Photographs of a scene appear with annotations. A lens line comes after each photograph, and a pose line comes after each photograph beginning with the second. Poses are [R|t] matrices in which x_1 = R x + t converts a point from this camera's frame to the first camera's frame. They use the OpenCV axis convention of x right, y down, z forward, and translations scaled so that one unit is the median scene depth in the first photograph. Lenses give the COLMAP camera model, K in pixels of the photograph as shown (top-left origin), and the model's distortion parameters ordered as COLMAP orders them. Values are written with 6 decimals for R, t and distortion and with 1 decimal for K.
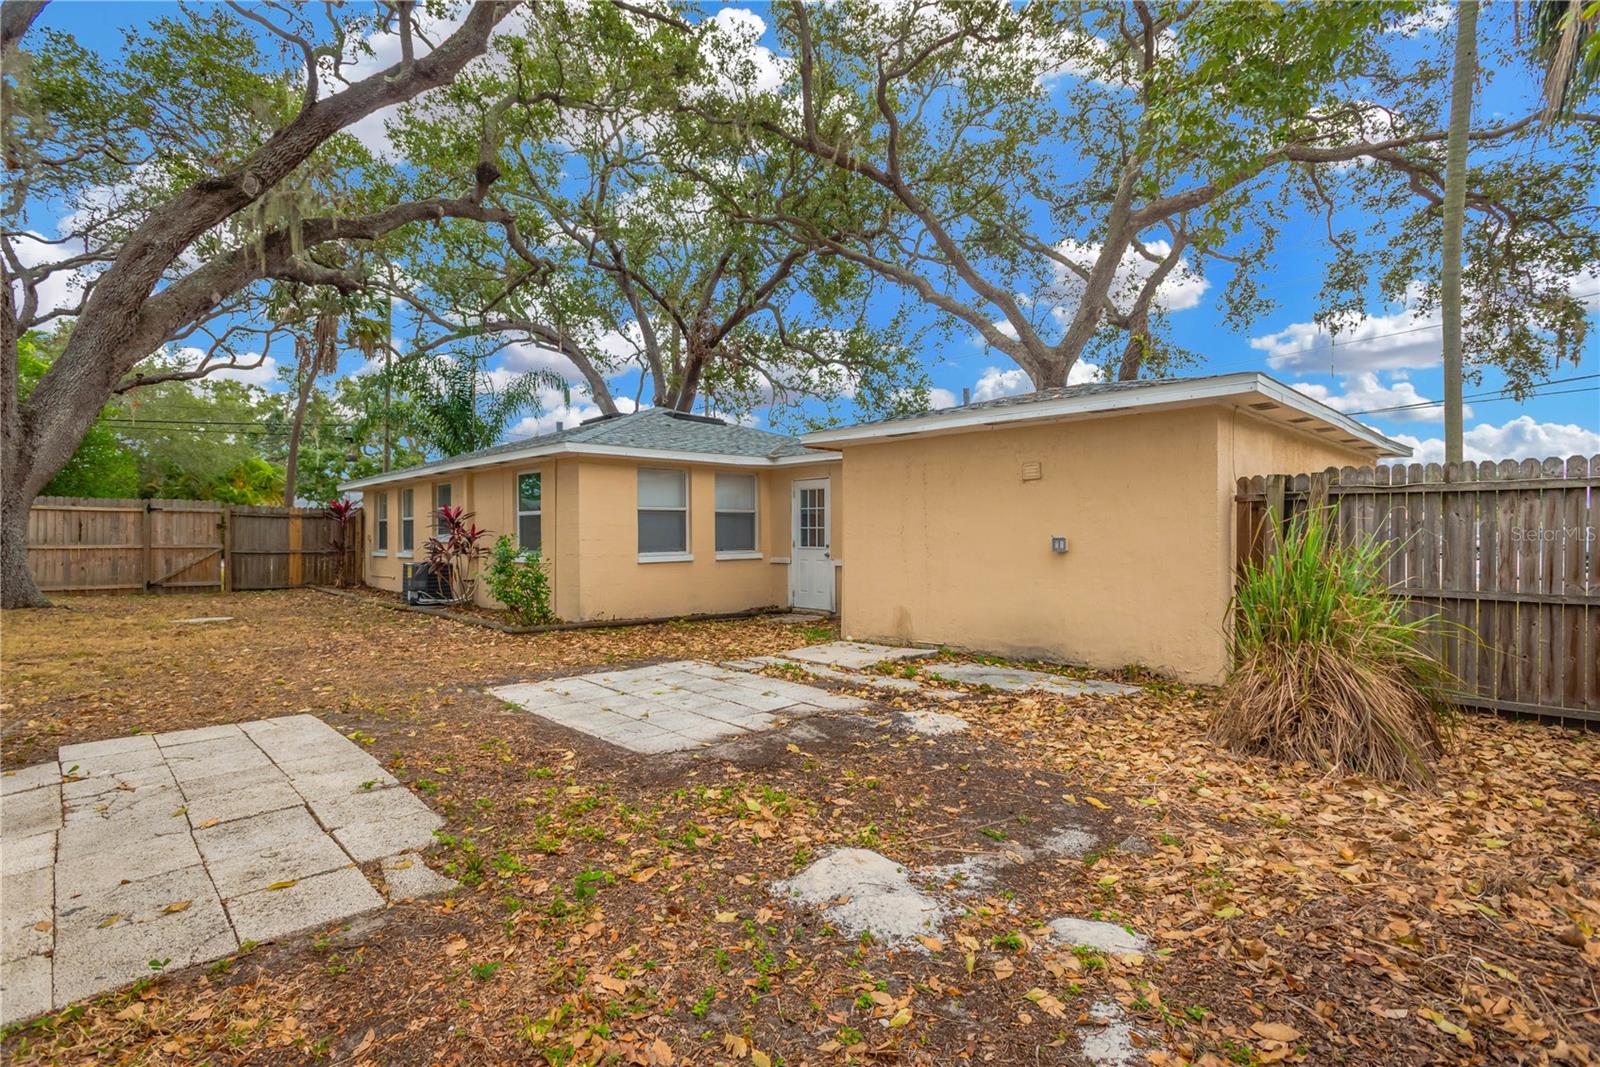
lens RADIAL K [[761.1, 0, 797.4], [0, 761.1, 533.2], [0, 0, 1]] dist [0.013143, -0.002050]
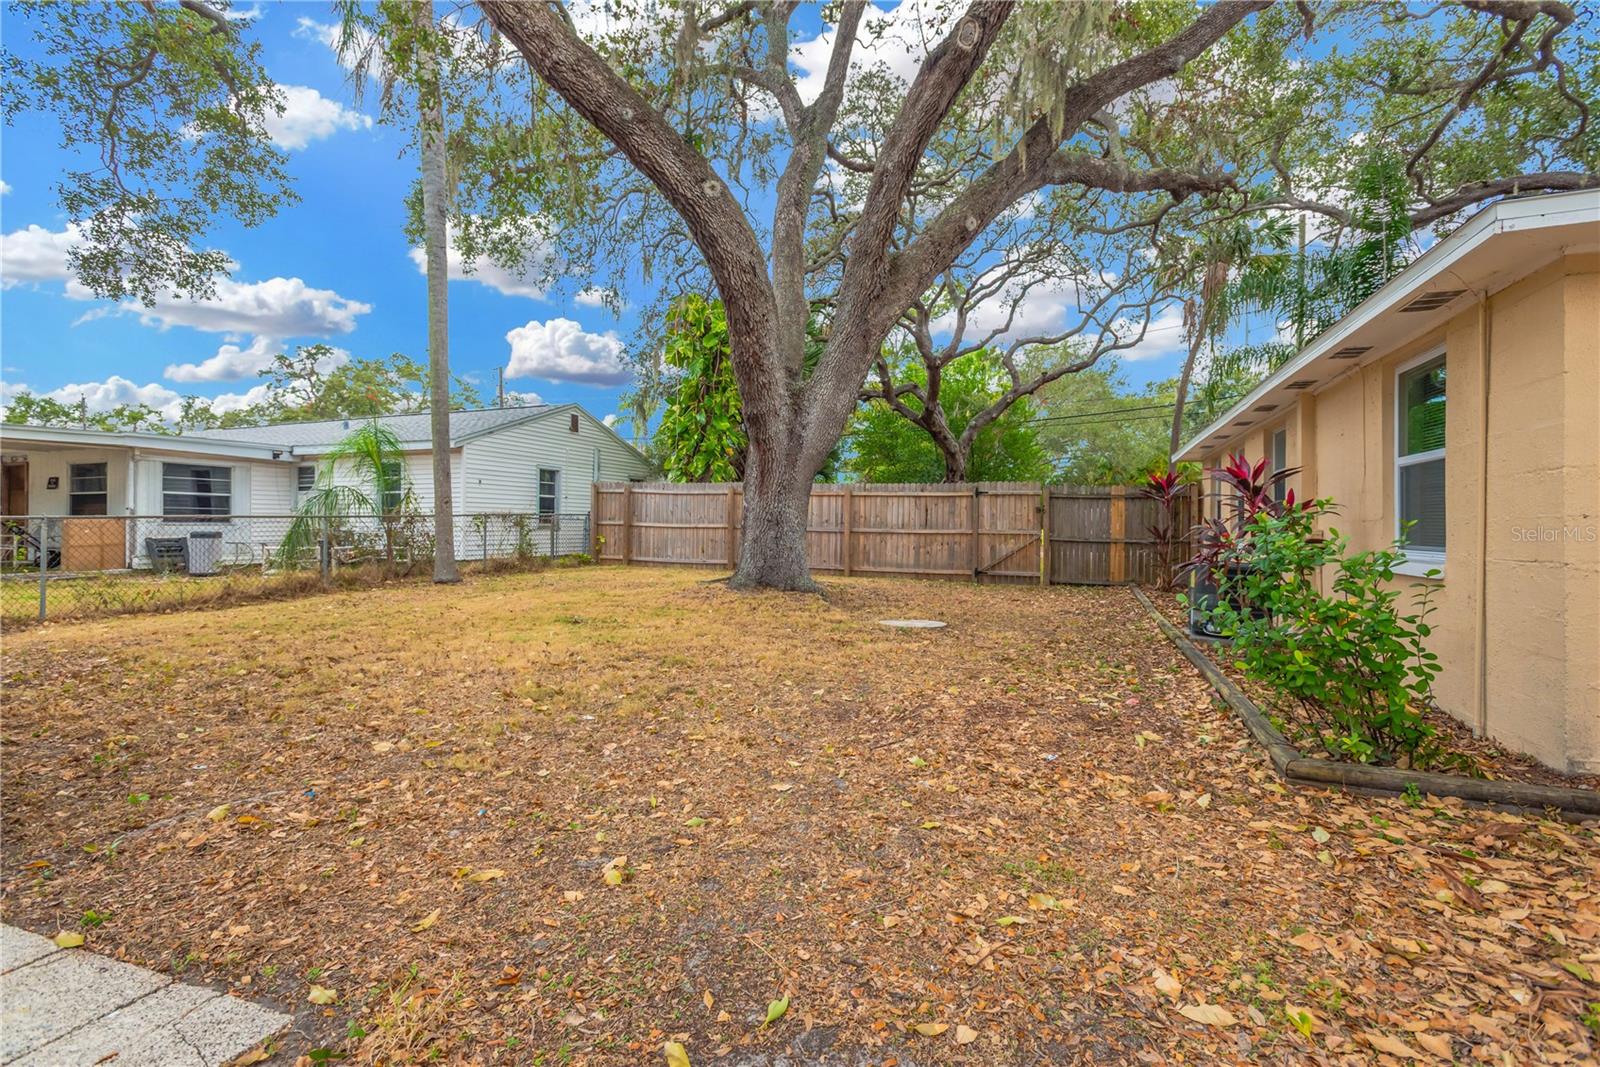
lens RADIAL K [[761.1, 0, 790.6], [0, 761.1, 526.6], [0, 0, 1]] dist [0.013143, -0.002050]
pose [[0.433370, 0.004139, -0.901206, -0.089362], [-0.001893, 0.999991, 0.003682, 0.007658], [0.901214, 0.000110, 0.433374, 0.374762]]
